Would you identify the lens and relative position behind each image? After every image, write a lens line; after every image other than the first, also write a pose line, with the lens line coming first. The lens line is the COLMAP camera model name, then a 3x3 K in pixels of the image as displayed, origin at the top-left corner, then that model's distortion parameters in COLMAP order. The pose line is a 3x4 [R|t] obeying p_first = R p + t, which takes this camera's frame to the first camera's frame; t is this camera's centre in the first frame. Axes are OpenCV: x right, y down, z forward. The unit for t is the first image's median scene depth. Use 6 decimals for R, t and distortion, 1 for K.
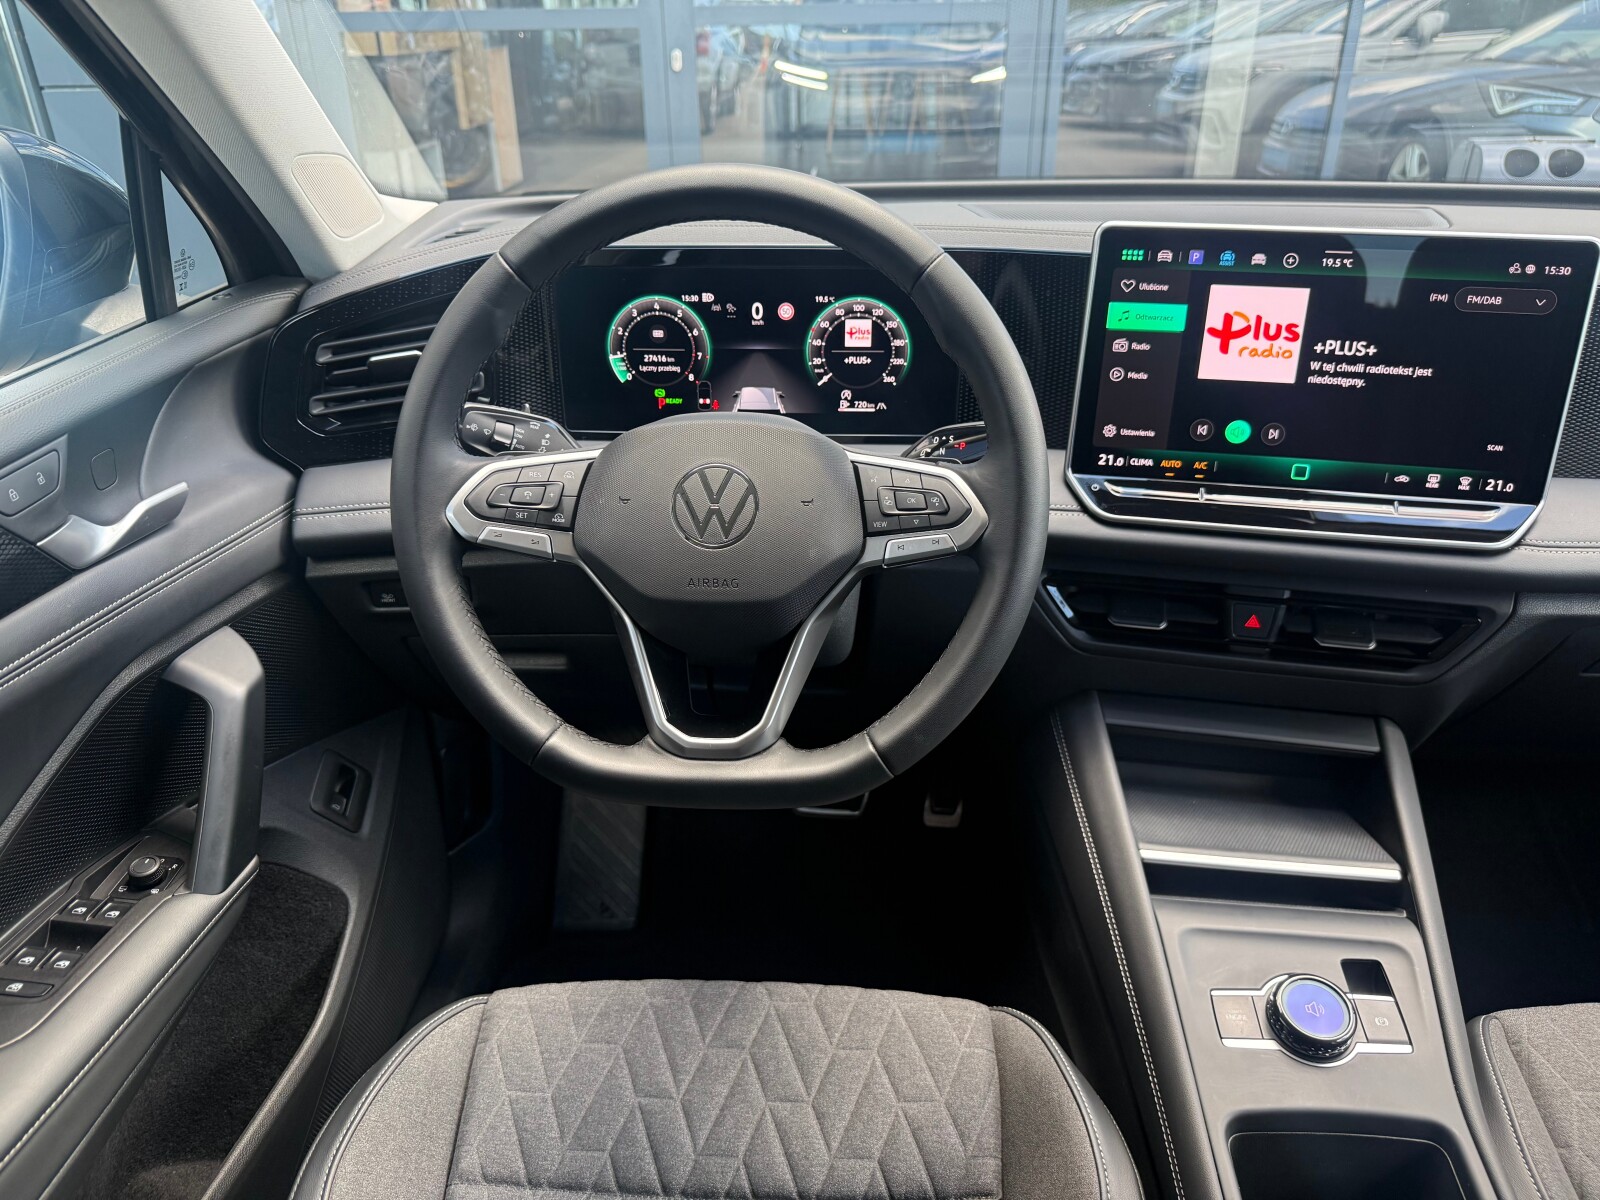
lens RADIAL K [[1137.3, 0, 791.9], [0, 1137.3, 604.4], [0, 0, 1]] dist [0.145646, -0.302064]
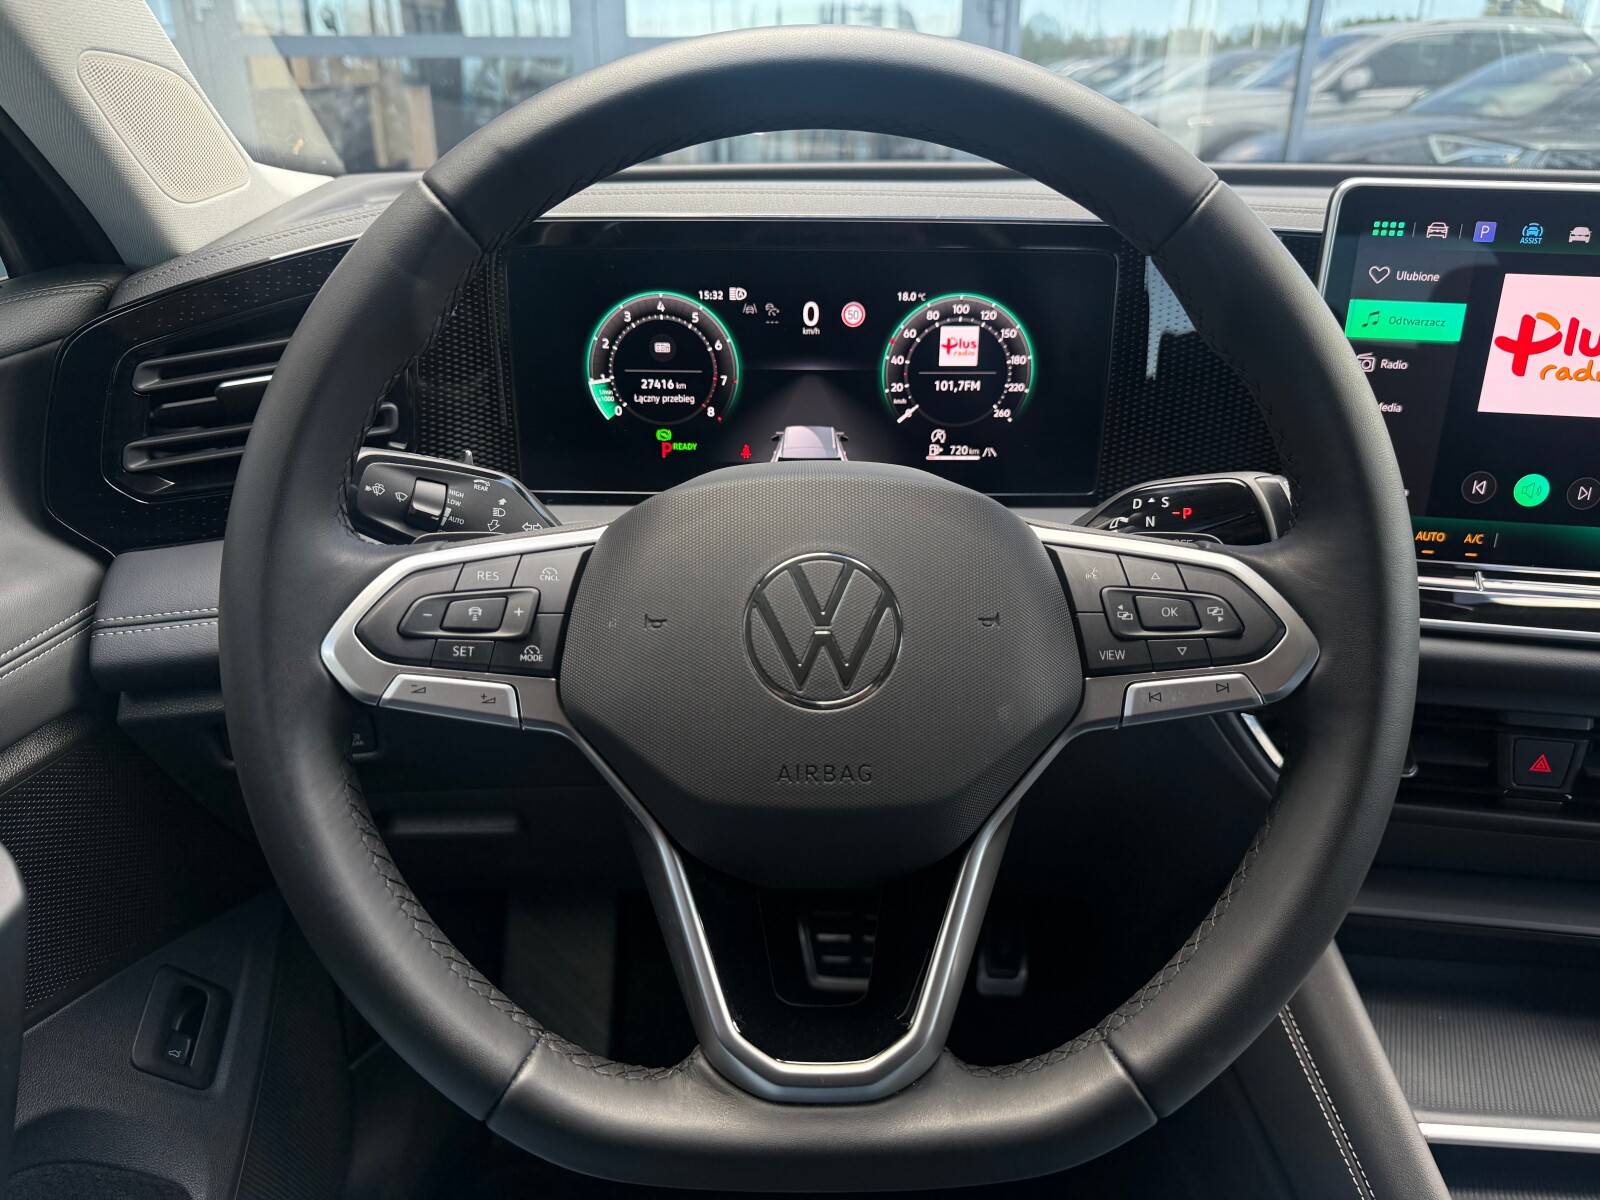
lens RADIAL K [[1152.0, 0, 797.5], [0, 1152.0, 605.2], [0, 0, 1]] dist [0.050121, -0.073980]
pose [[0.997738, -0.012002, 0.066147, -0.091032], [0.014906, 0.998938, -0.043592, -0.058733], [-0.065554, 0.044479, 0.996857, 0.352907]]
